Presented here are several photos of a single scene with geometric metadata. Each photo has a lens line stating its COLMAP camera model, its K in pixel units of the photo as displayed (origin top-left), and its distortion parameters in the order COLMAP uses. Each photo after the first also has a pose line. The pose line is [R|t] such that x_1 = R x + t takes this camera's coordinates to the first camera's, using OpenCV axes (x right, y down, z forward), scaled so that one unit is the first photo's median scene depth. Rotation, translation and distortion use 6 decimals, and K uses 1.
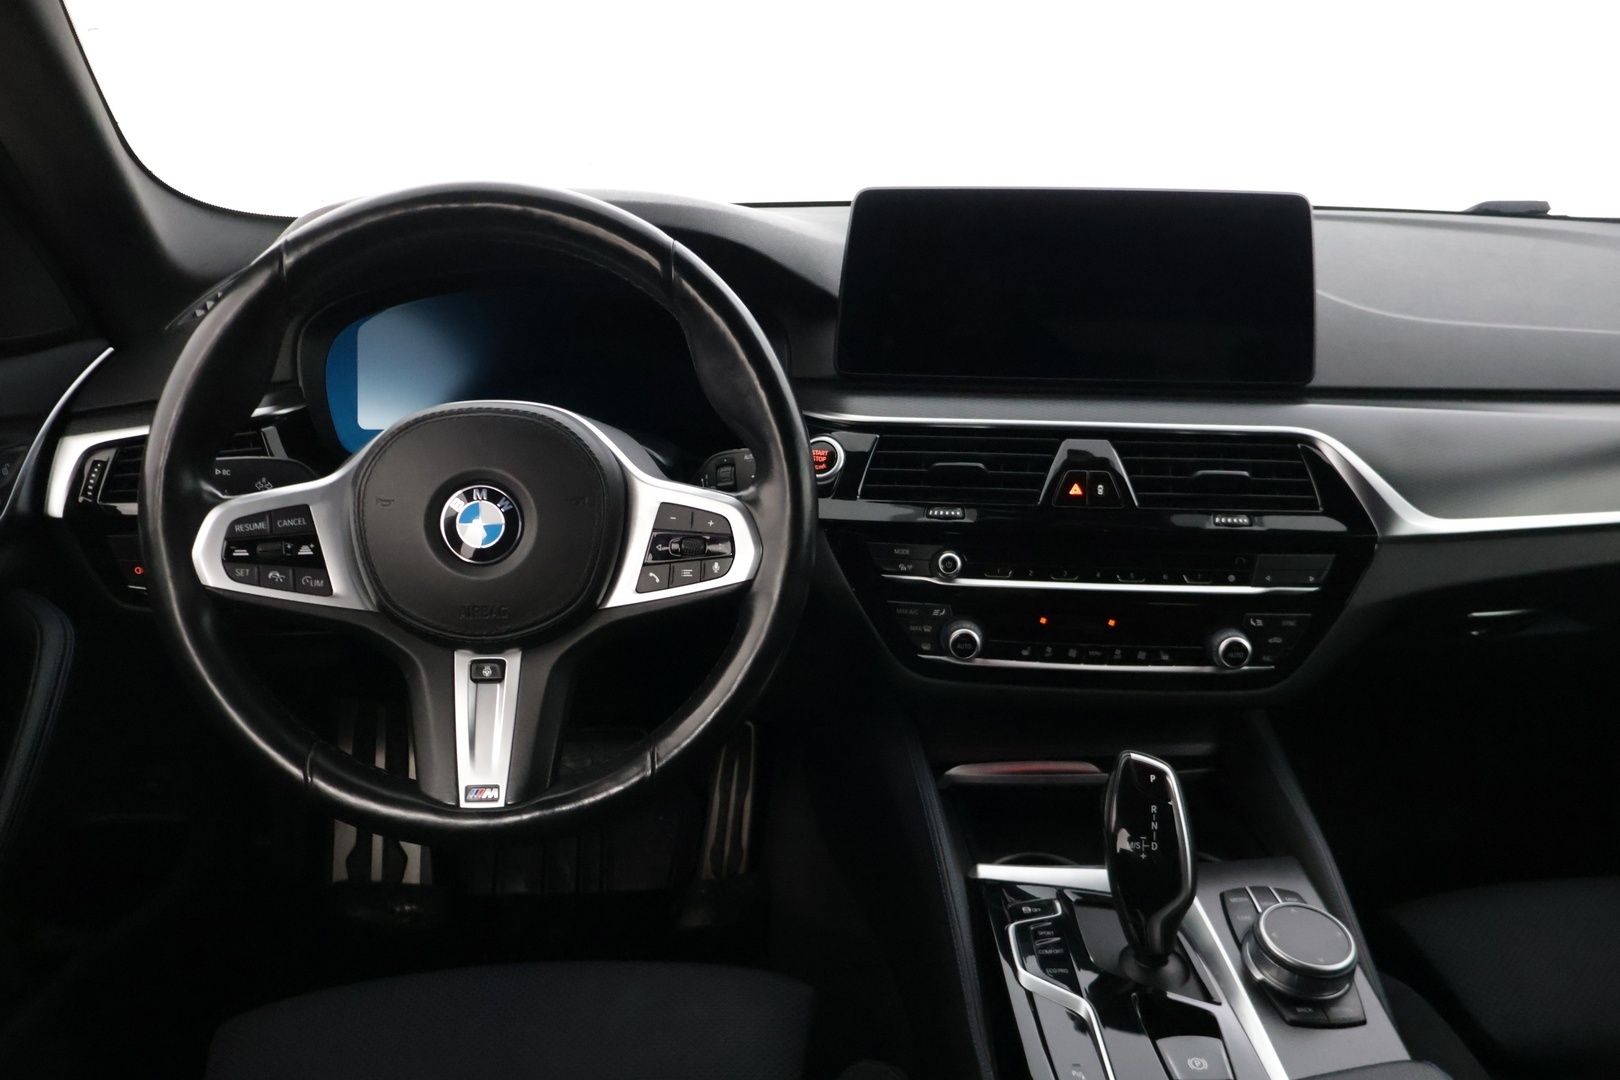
lens RADIAL K [[1320.6, 0, 805.6], [0, 1320.6, 541.2], [0, 0, 1]] dist [-0.006293, -0.041874]
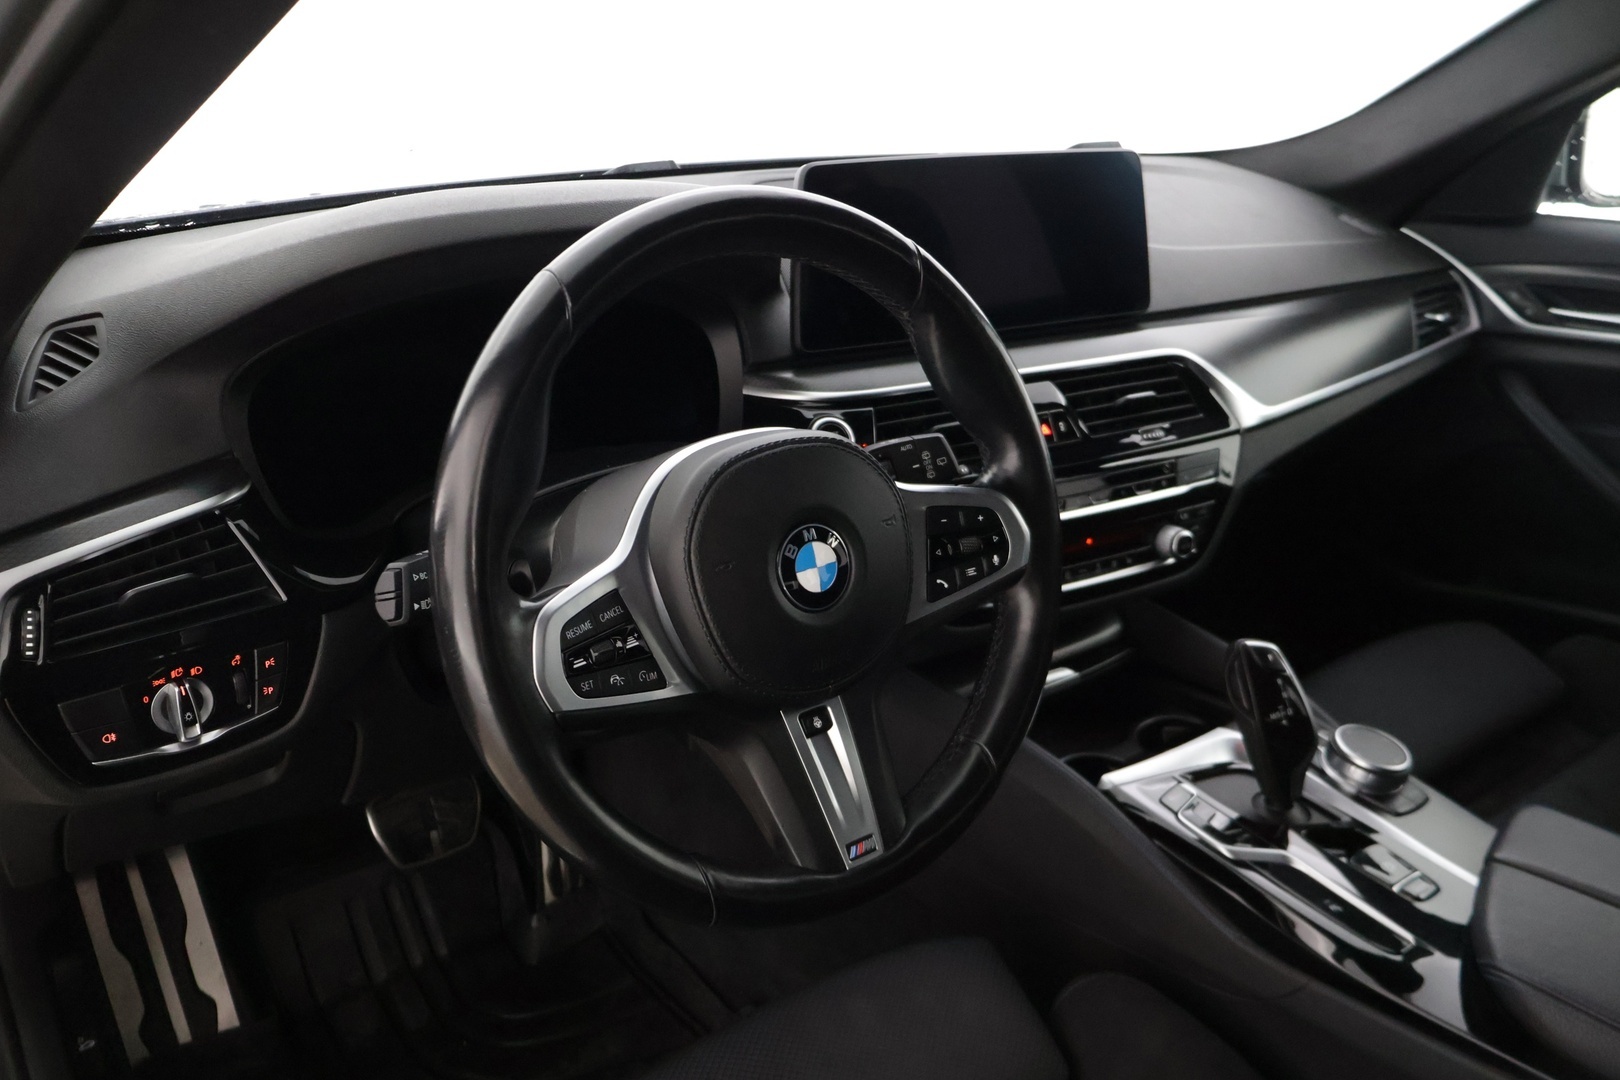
lens RADIAL K [[1320.6, 0, 805.4], [0, 1320.6, 550.4], [0, 0, 1]] dist [-0.006293, -0.041874]
pose [[0.827155, -0.205391, 0.523096, -0.573559], [0.172882, 0.978679, 0.110901, -0.099841], [-0.534721, -0.001299, 0.845028, 0.181482]]
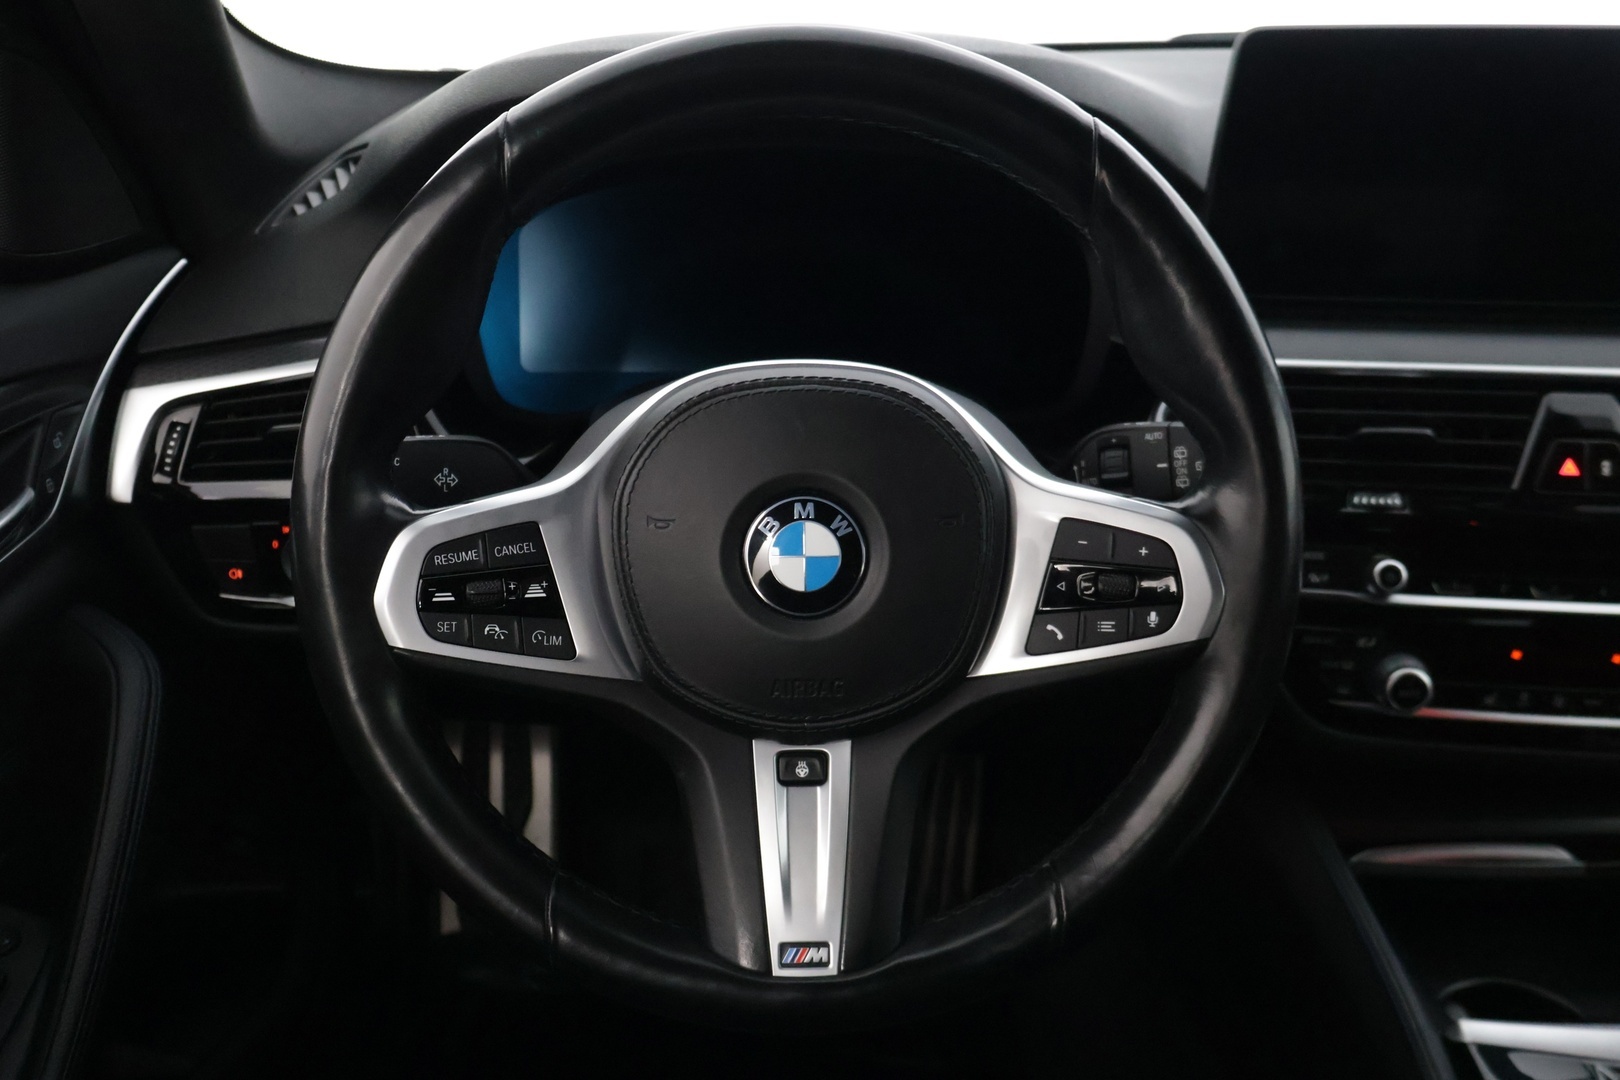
lens RADIAL K [[1533.8, 0, 807.2], [0, 1533.8, 534.8], [0, 0, 1]] dist [-0.031437, 0.000000]
pose [[0.999138, 0.003485, -0.041371, -0.167872], [-0.000756, 0.997833, 0.065796, -0.058156], [0.041511, -0.065708, 0.996975, 0.187154]]
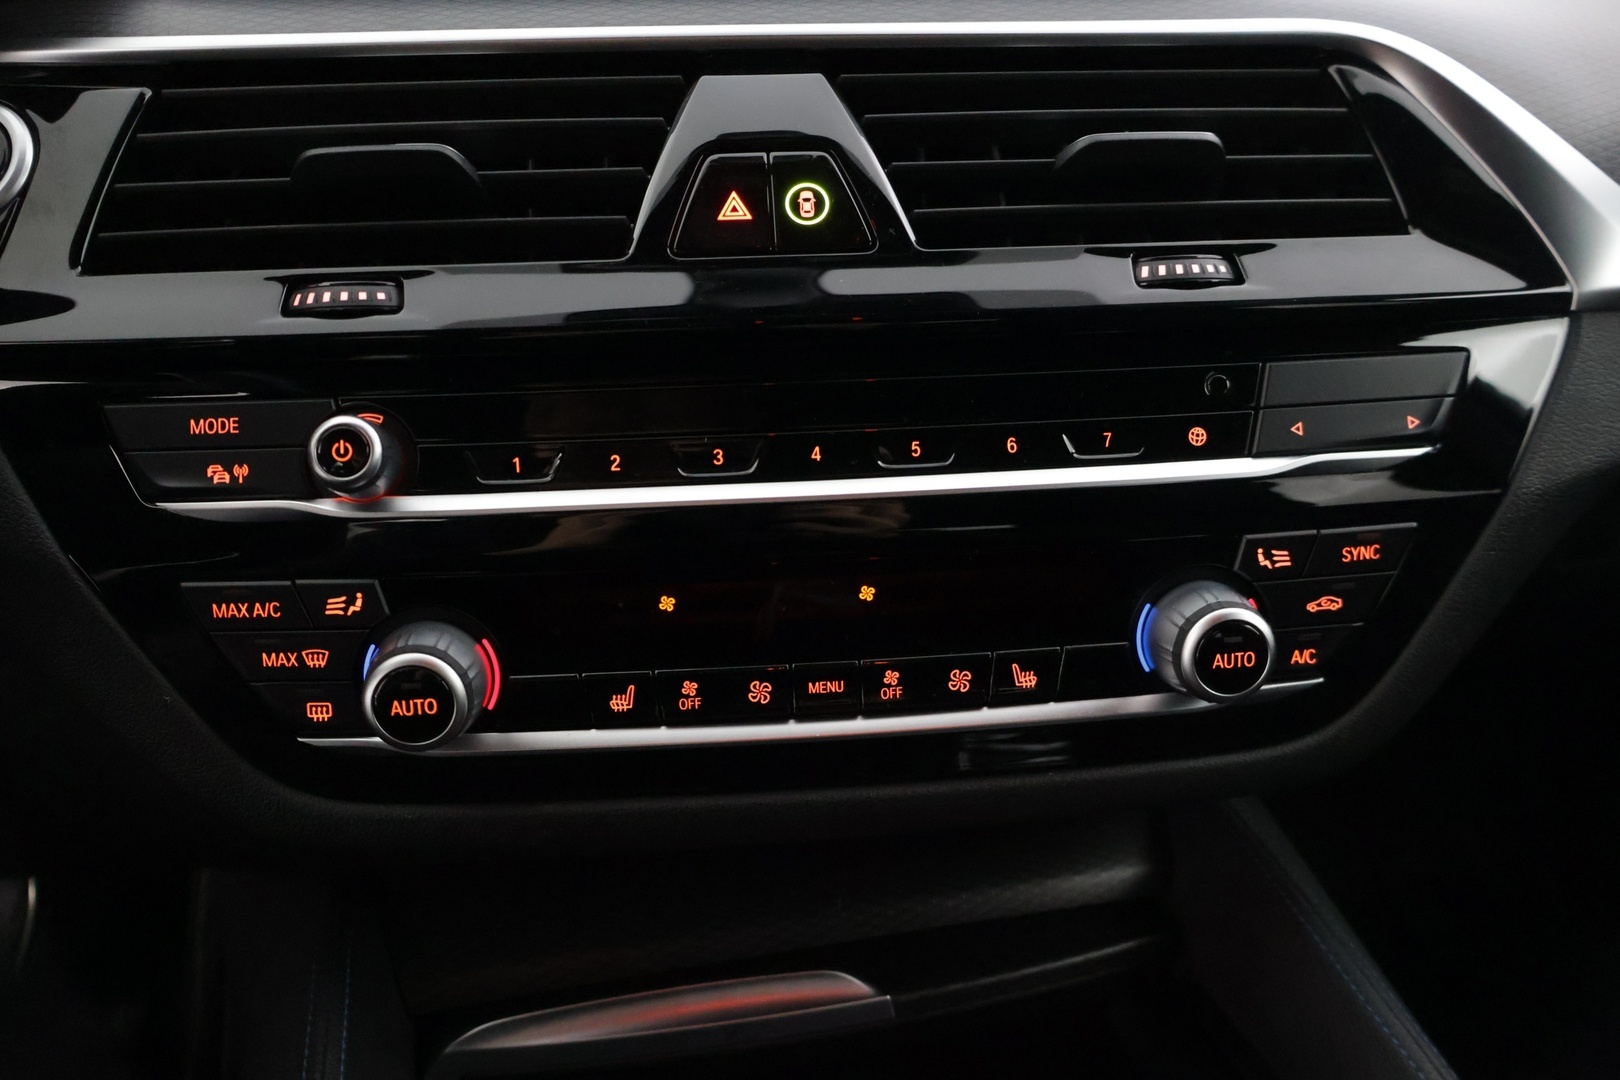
lens RADIAL K [[1320.6, 0, 808.6], [0, 1320.6, 523.9], [0, 0, 1]] dist [-0.006293, -0.041874]
pose [[0.984215, -0.075320, 0.160148, 0.167944], [0.072954, 0.997122, 0.020611, 0.036808], [-0.161240, -0.008602, 0.986878, 0.683210]]
